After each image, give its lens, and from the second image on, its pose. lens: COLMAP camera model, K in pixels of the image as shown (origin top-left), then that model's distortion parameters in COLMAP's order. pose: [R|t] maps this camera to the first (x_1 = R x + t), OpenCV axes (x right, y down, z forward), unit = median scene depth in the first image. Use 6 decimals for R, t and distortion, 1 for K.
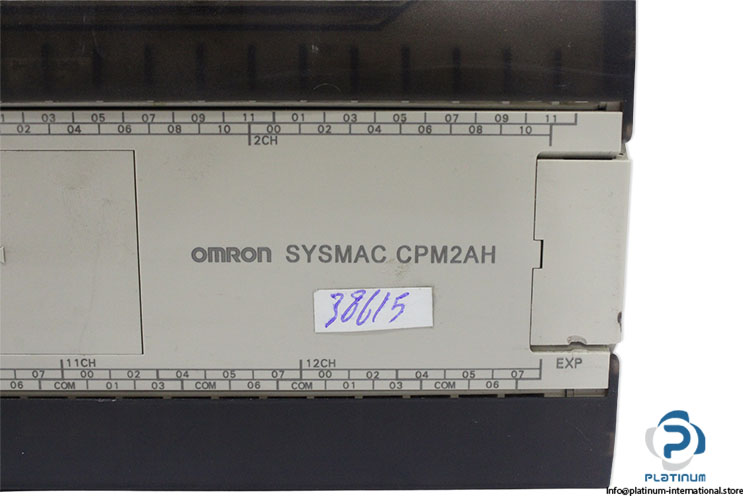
lens RADIAL K [[843.3, 0, 373.6], [0, 843.3, 233.7], [0, 0, 1]] dist [-0.036100, 0.000000]
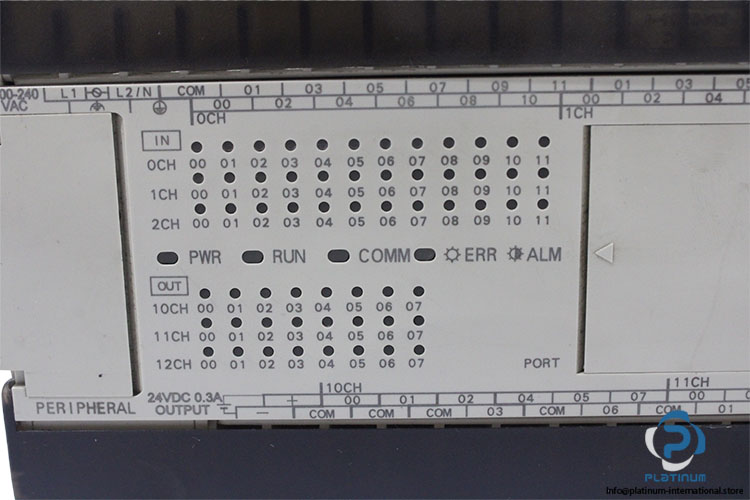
lens RADIAL K [[1024.5, 0, 379.9], [0, 1024.5, 282.5], [0, 0, 1]] dist [-0.051461, 0.000000]
pose [[0.999557, -0.012115, -0.027169, -0.341159], [0.013498, 0.998591, 0.051313, -0.000007], [0.026509, -0.051657, 0.998313, -0.004002]]
